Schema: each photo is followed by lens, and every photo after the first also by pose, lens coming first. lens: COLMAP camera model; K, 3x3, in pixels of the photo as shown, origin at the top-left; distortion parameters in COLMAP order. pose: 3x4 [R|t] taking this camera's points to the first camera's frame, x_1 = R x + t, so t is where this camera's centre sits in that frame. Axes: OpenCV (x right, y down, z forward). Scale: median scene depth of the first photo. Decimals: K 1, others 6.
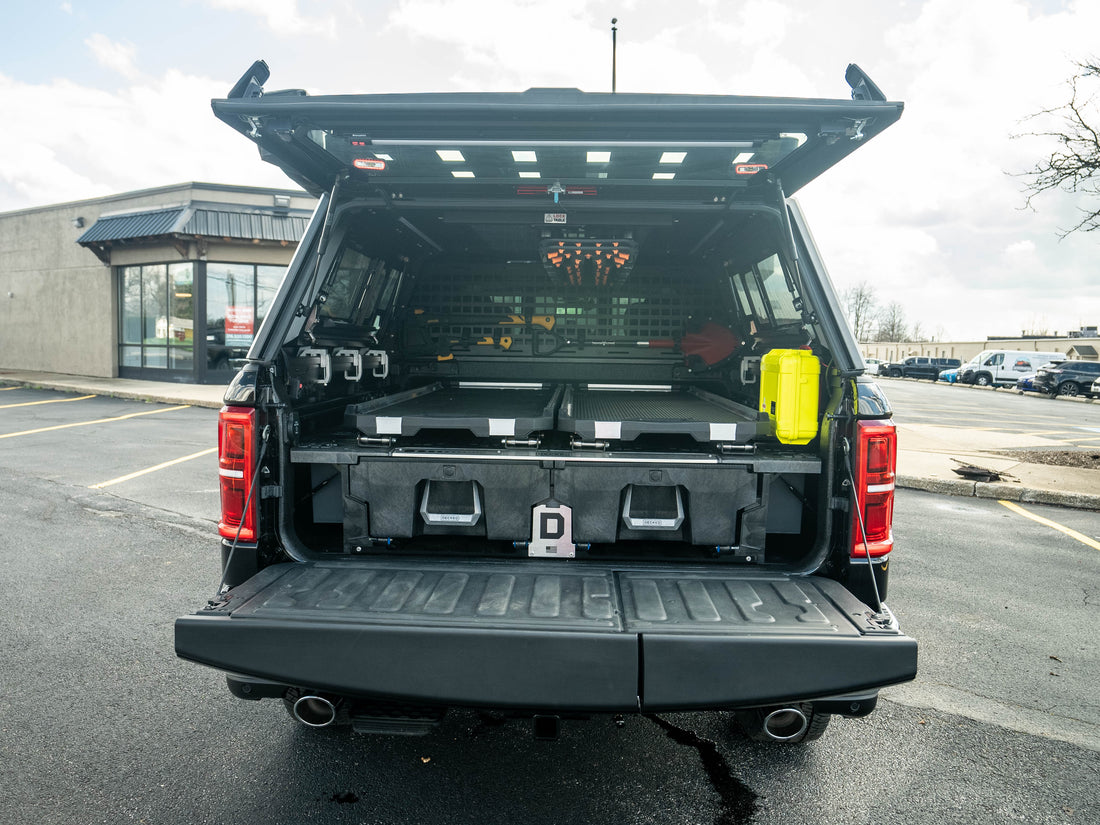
lens RADIAL K [[906.6, 0, 549.7], [0, 906.6, 408.0], [0, 0, 1]] dist [0.036267, -0.015665]
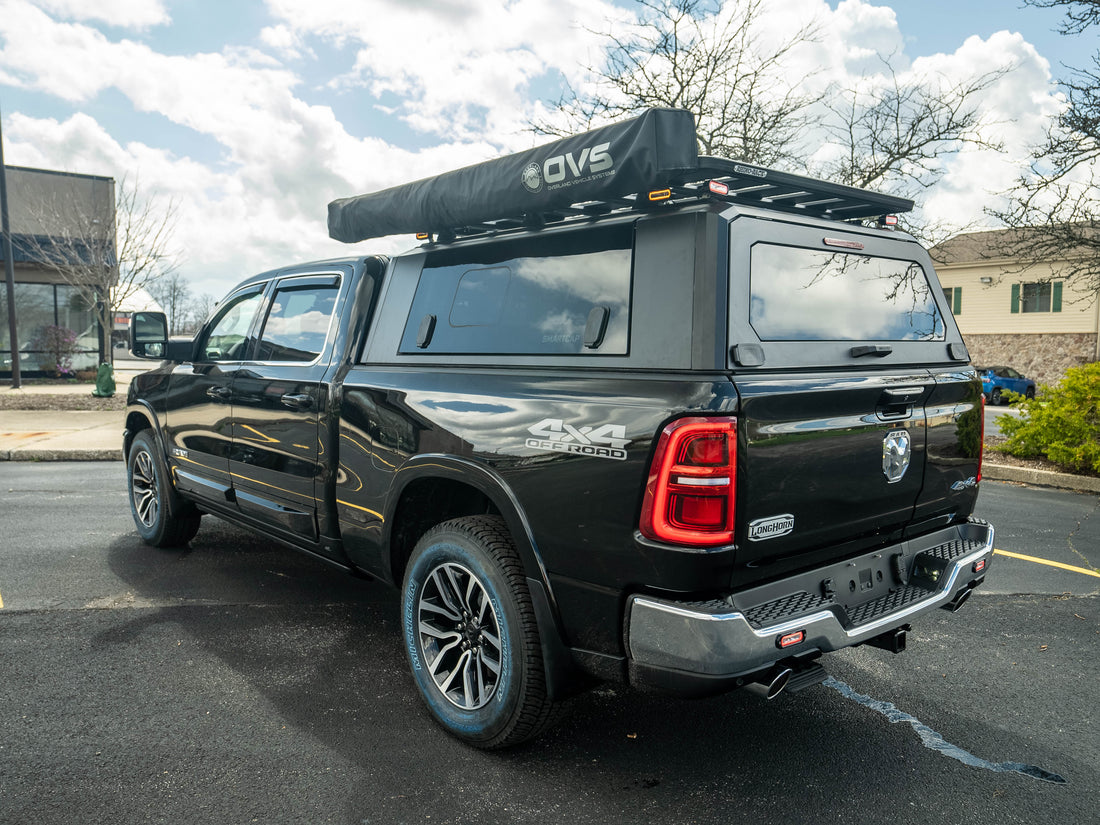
lens RADIAL K [[859.0, 0, 549.5], [0, 859.0, 406.6], [0, 0, 1]] dist [0.002507, 0.004465]
pose [[0.734168, -0.069919, 0.675358, -0.764188], [0.061039, 0.997453, 0.036911, -0.041015], [-0.676218, 0.014124, 0.736566, 0.272213]]
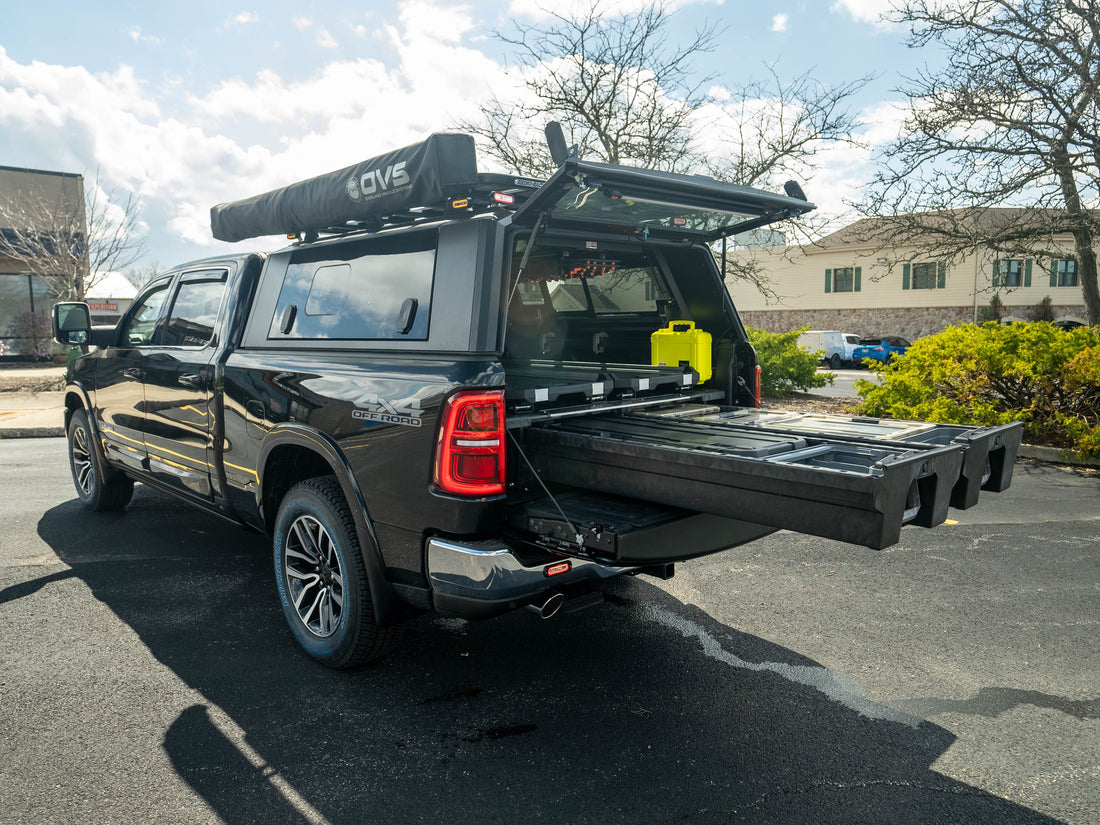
lens RADIAL K [[776.7, 0, 550.0], [0, 776.7, 412.5], [0, 0, 1]] dist [-0.008865, 0.003508]
pose [[0.697113, -0.114259, 0.707799, -0.702946], [0.077187, 0.993442, 0.084349, -0.037008], [-0.712795, -0.004168, 0.701360, 0.119643]]
